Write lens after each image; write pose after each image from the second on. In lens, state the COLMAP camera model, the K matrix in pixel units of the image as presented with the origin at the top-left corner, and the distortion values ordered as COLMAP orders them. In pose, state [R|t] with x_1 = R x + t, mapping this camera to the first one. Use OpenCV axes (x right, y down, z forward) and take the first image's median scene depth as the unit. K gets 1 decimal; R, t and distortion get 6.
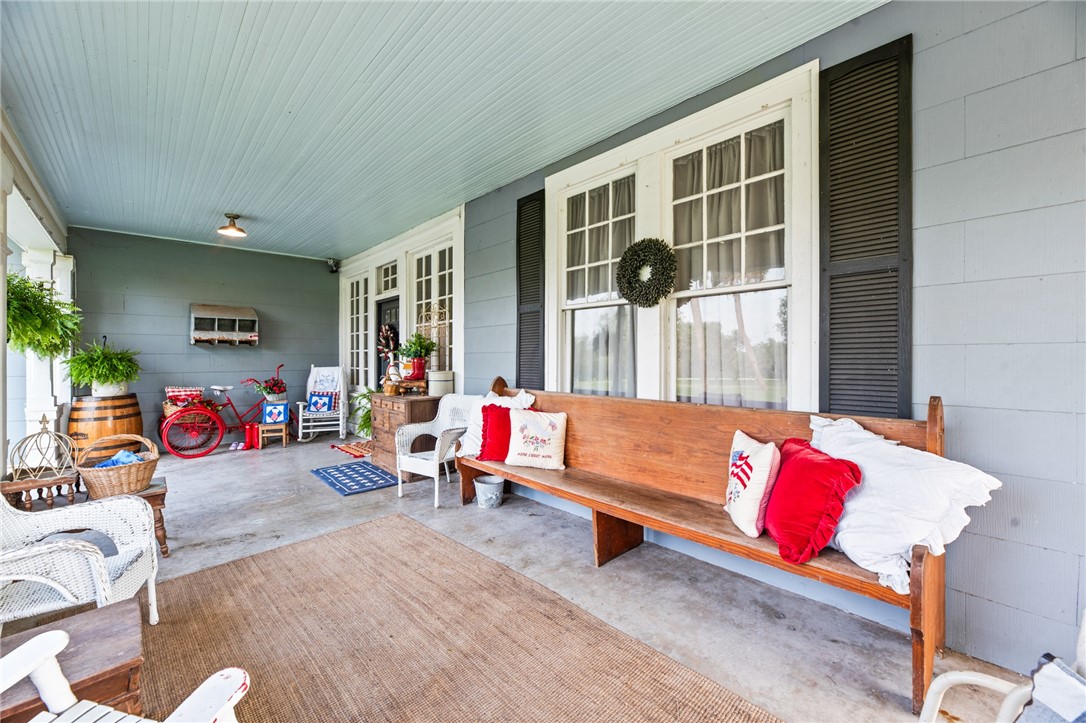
lens RADIAL K [[447.3, 0, 536.0], [0, 447.3, 359.3], [0, 0, 1]] dist [0.007413, -0.000881]
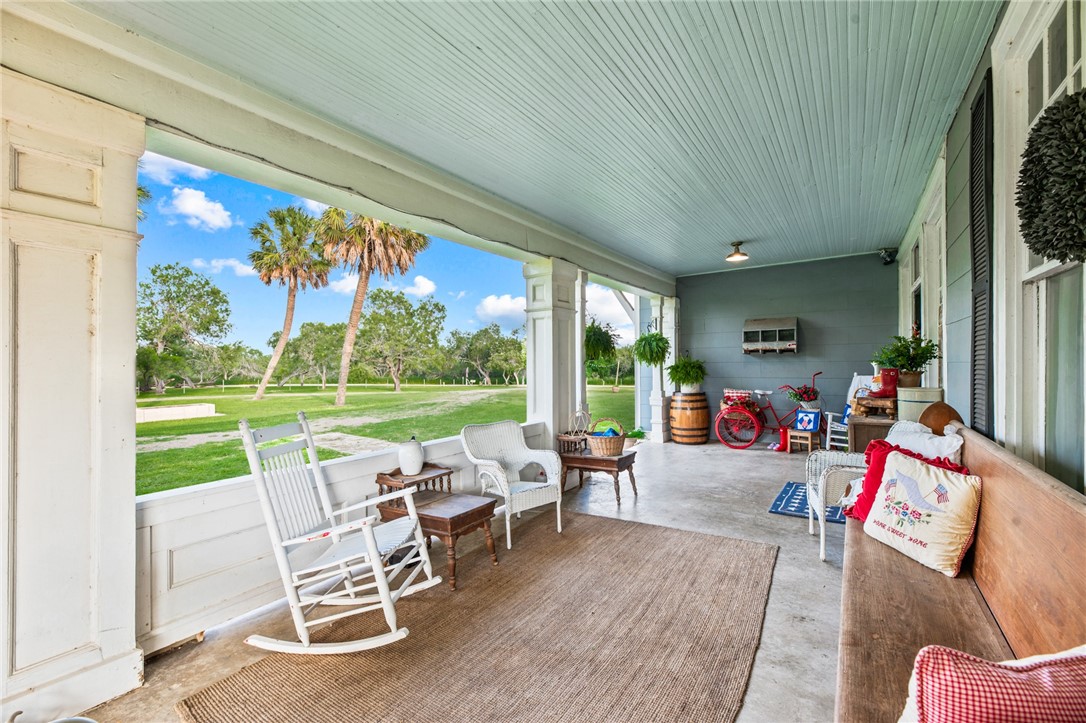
lens RADIAL K [[447.3, 0, 546.1], [0, 447.3, 363.3], [0, 0, 1]] dist [0.007413, -0.000881]
pose [[0.227318, -0.000982, -0.973820, 0.309055], [0.005904, 0.999983, 0.000369, -0.014134], [0.973803, -0.005833, 0.227320, 0.241567]]
